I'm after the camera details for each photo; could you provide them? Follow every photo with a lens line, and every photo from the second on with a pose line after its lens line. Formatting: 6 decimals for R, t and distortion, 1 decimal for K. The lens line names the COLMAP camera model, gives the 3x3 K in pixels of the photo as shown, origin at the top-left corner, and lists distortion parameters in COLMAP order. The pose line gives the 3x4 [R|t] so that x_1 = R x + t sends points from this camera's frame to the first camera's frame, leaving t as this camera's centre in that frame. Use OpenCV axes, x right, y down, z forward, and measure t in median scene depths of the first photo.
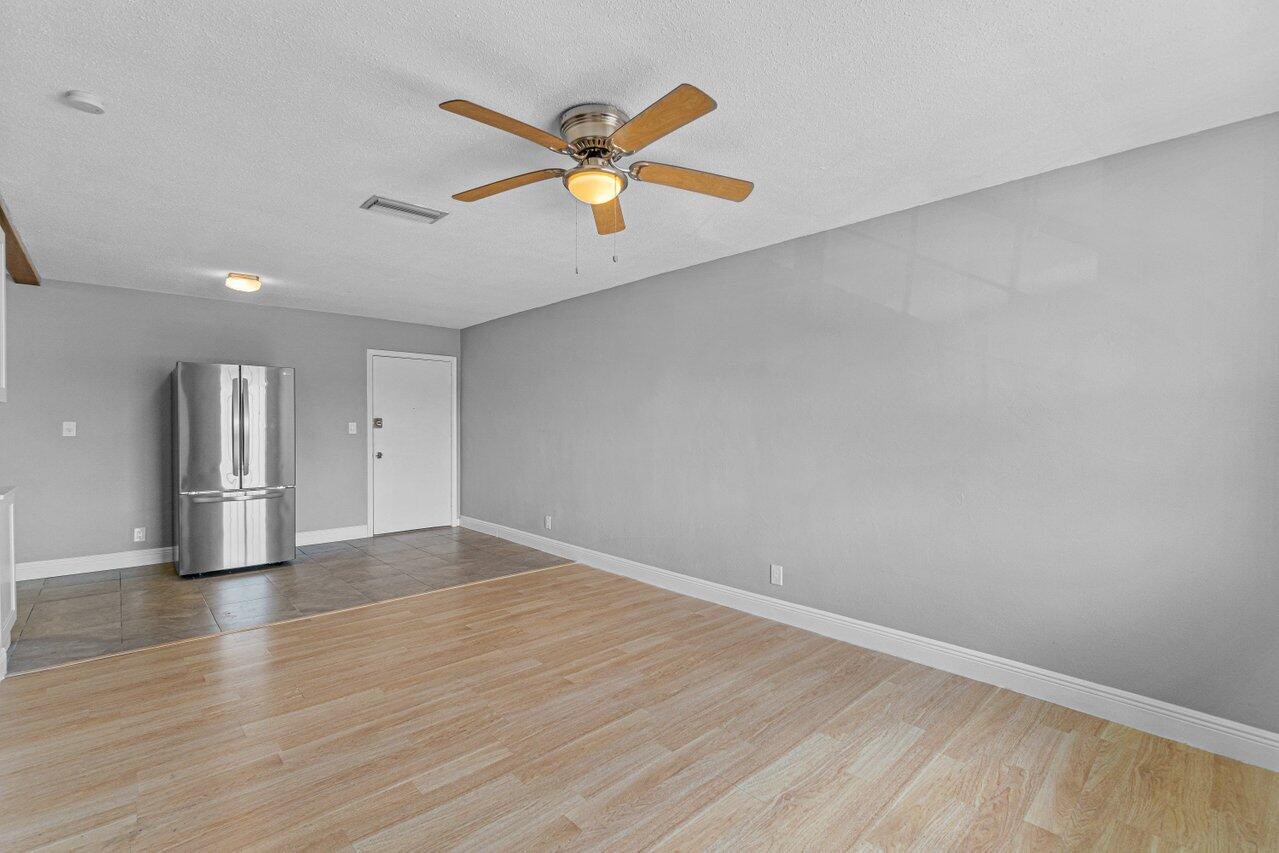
lens RADIAL K [[575.3, 0, 639.5], [0, 575.3, 426.5], [0, 0, 1]] dist [-0.001219, -0.000067]
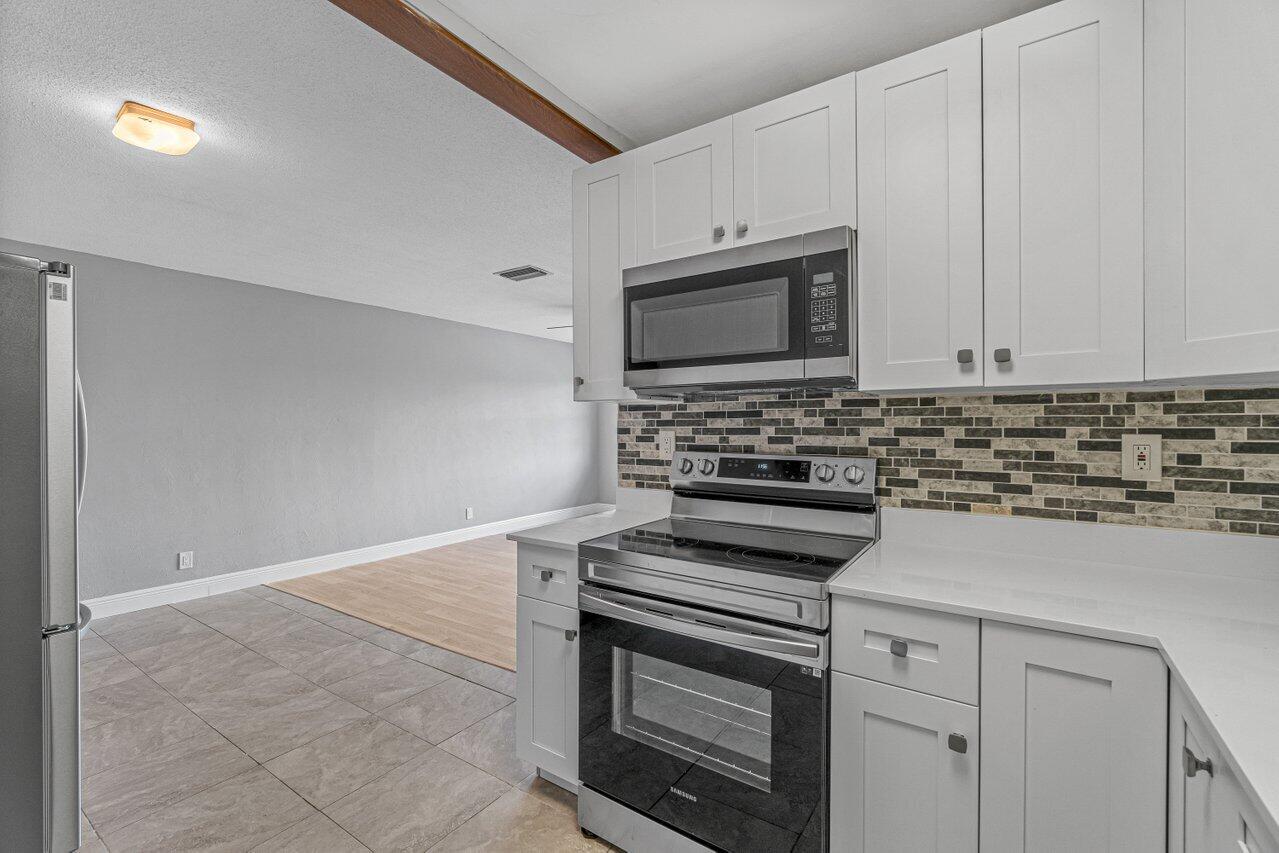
lens RADIAL K [[548.2, 0, 631.8], [0, 548.2, 426.0], [0, 0, 1]] dist [0.002185, 0.001465]
pose [[-0.223681, -0.003223, 0.974657, -1.622273], [0.010345, 0.999930, 0.005680, -0.012265], [-0.974607, 0.011353, -0.223632, 0.970780]]
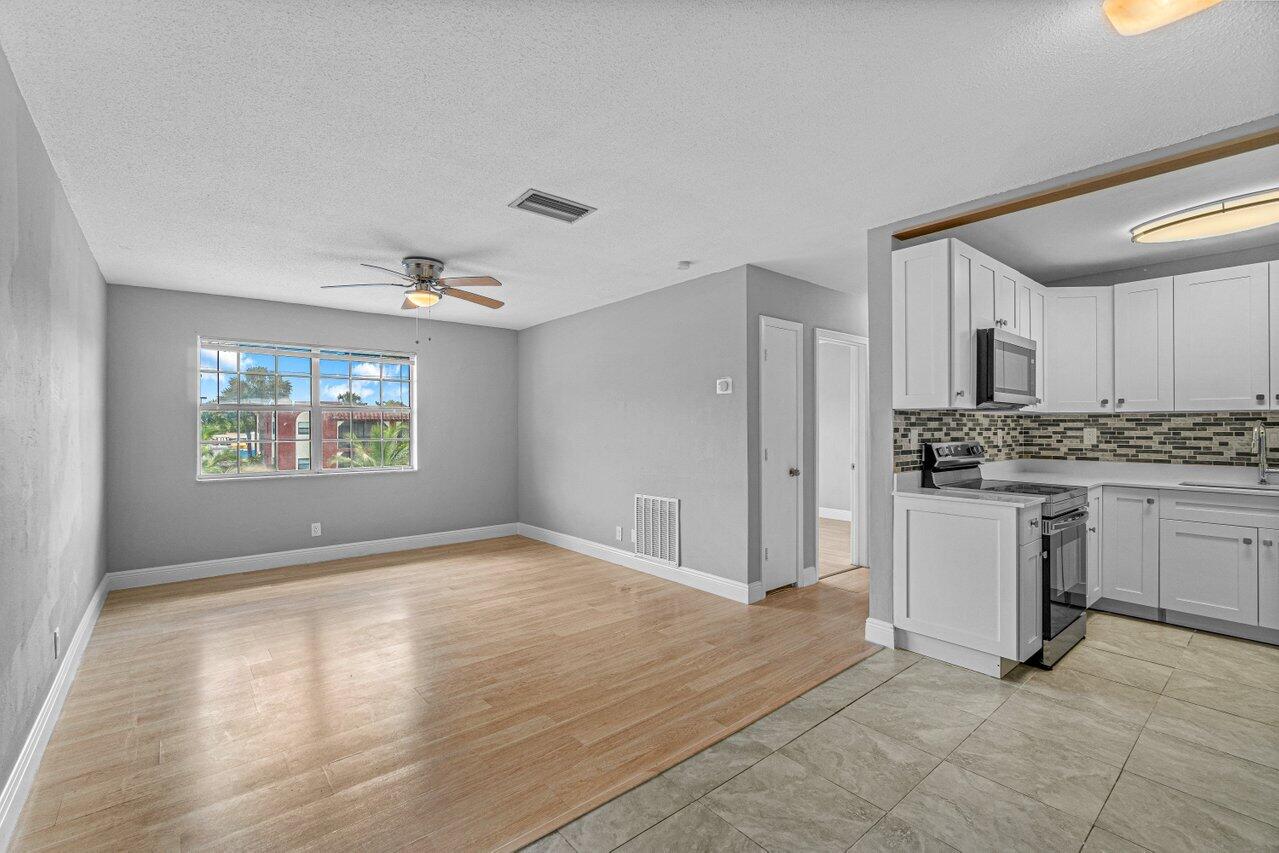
lens RADIAL K [[548.2, 0, 631.8], [0, 548.2, 426.0], [0, 0, 1]] dist [0.002185, 0.001465]
pose [[-0.998342, -0.002993, 0.057476, -0.546957], [-0.002587, 0.999971, 0.007148, -0.014191], [-0.057496, 0.006987, -0.998321, 1.768486]]
